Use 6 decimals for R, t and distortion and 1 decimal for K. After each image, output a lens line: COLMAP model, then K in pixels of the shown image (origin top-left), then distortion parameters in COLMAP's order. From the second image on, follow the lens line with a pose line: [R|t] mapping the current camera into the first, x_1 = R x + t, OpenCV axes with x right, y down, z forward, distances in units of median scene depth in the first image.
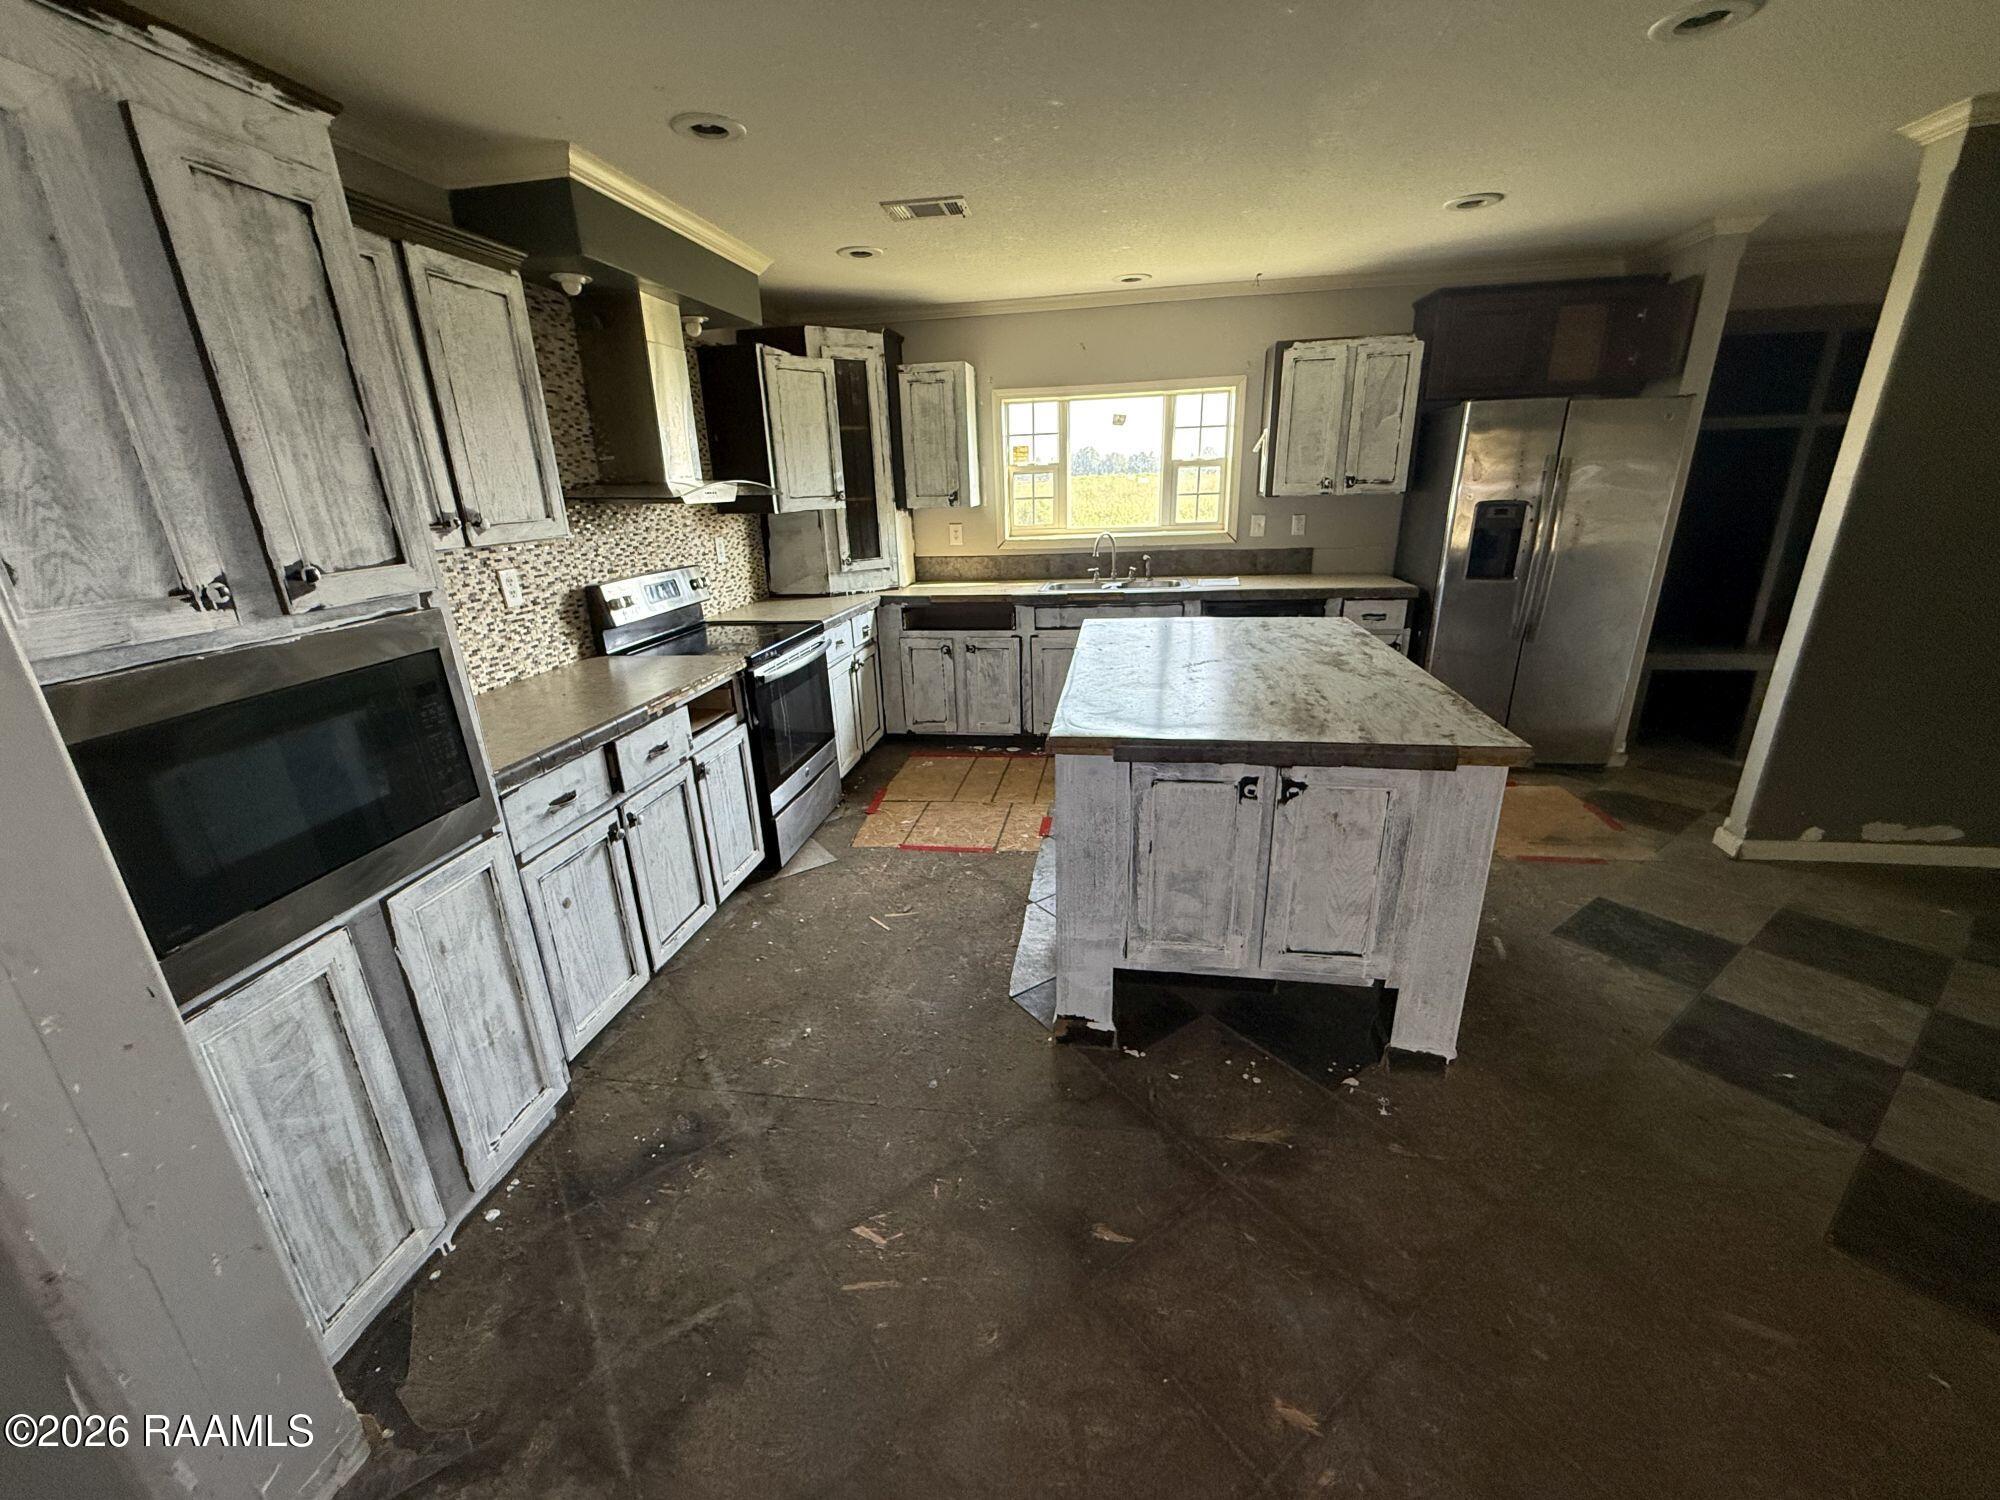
lens RADIAL K [[803.6, 0, 997.6], [0, 803.6, 752.9], [0, 0, 1]] dist [-0.001124, -0.000217]
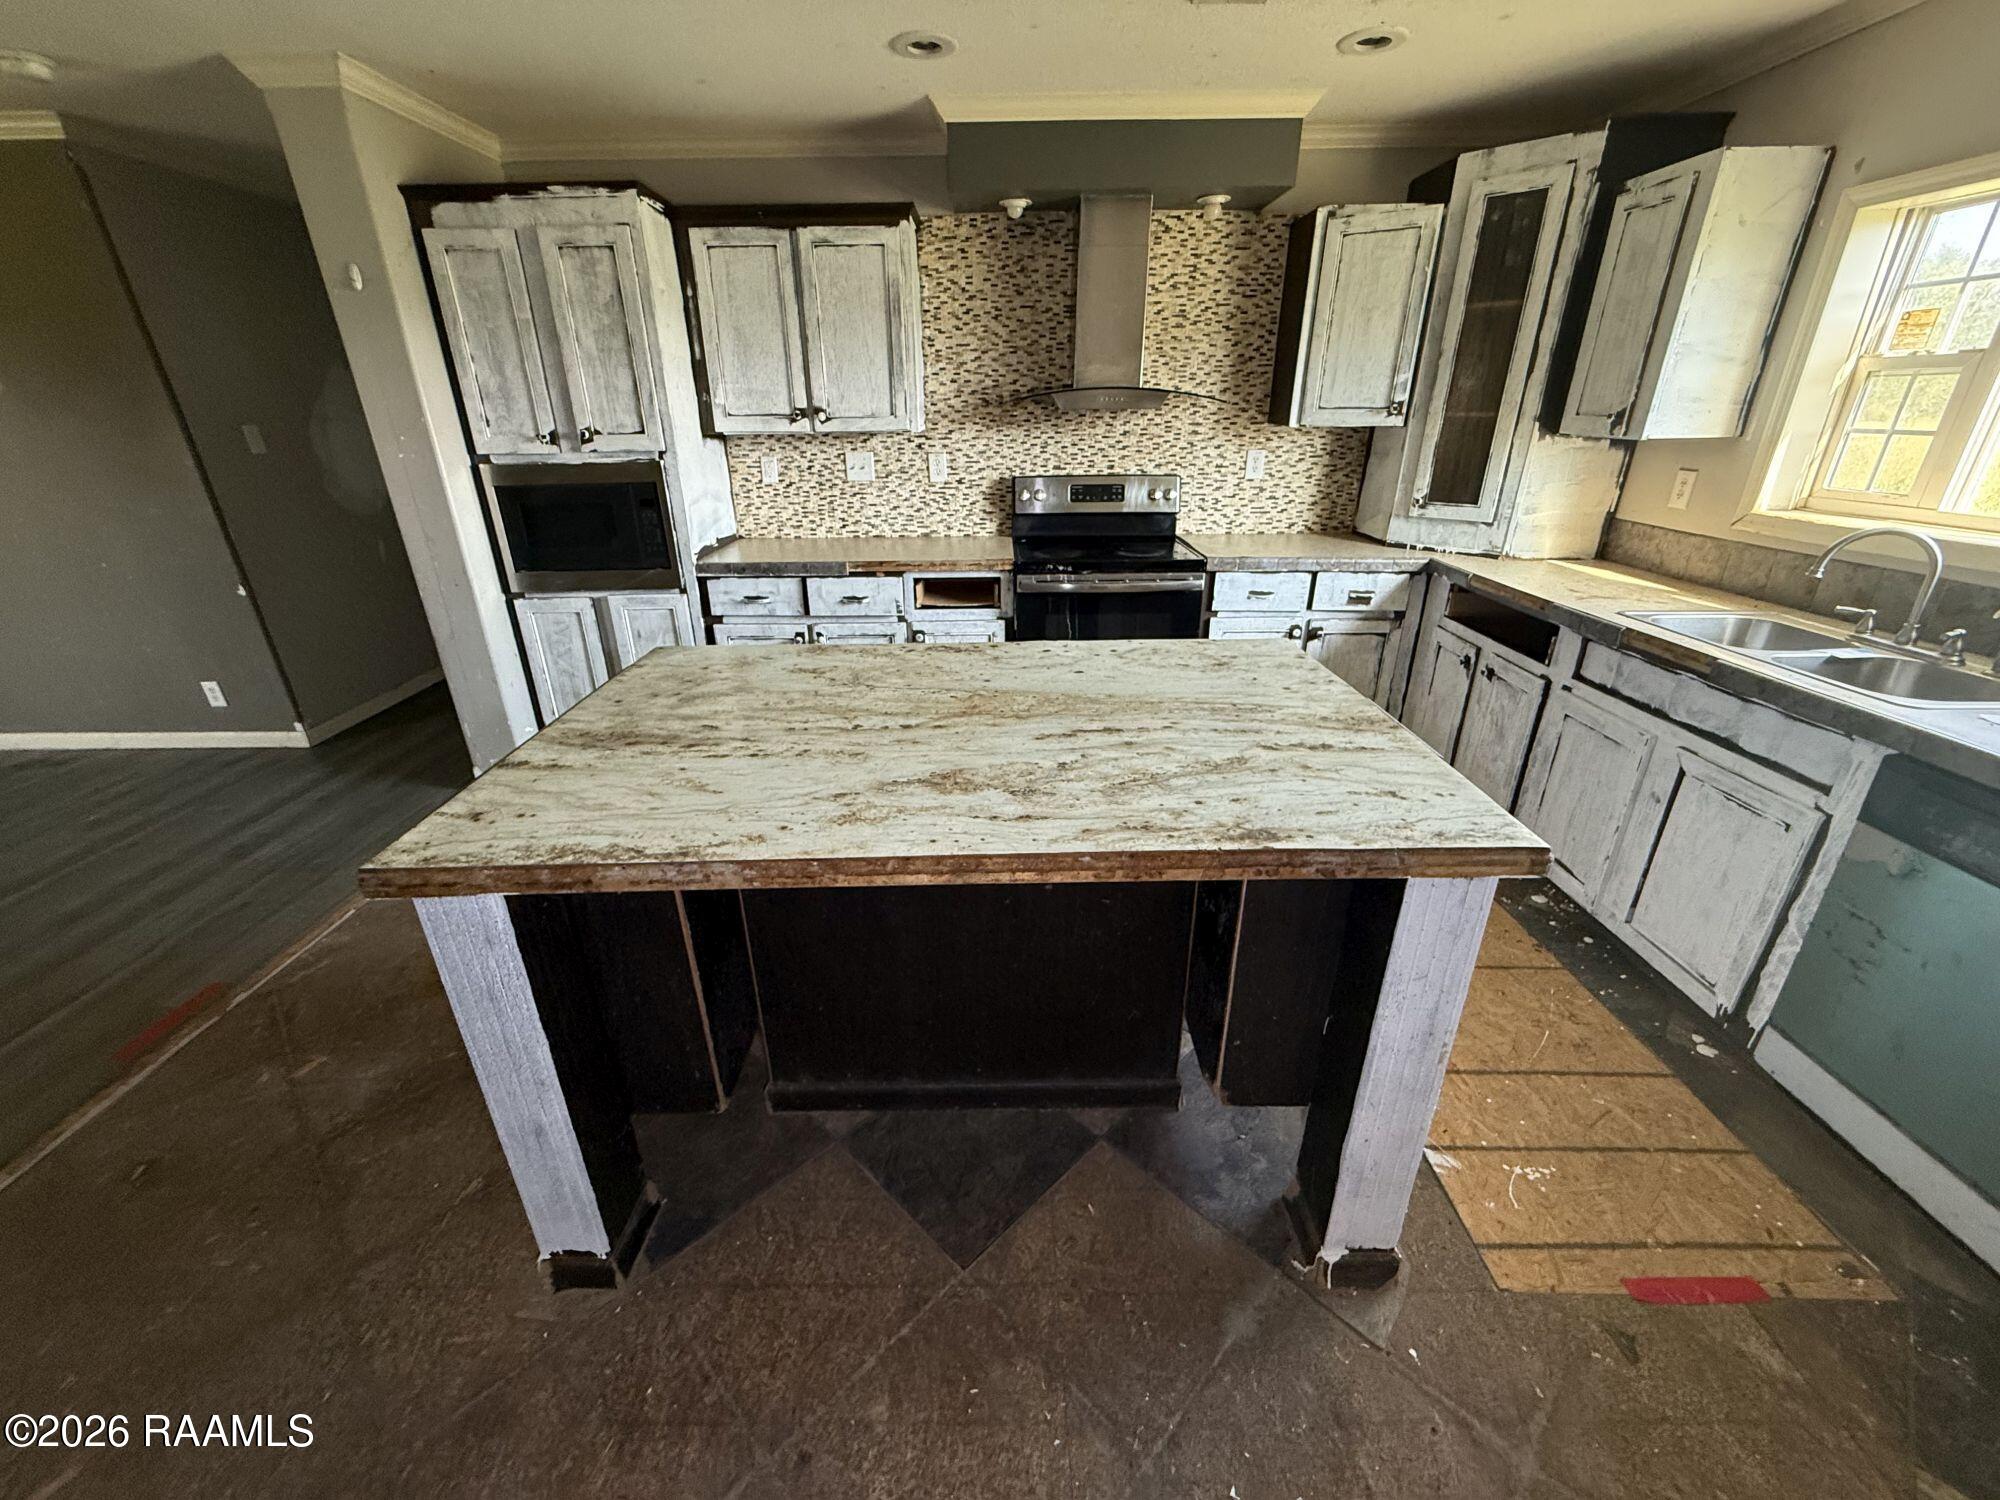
lens RADIAL K [[803.6, 0, 996.5], [0, 803.6, 753.0], [0, 0, 1]] dist [-0.001124, -0.000217]
pose [[0.155336, 0.423758, -0.892356, 0.867287], [-0.314529, 0.877527, 0.361965, -0.320354], [0.936452, 0.224446, 0.269596, 0.878129]]
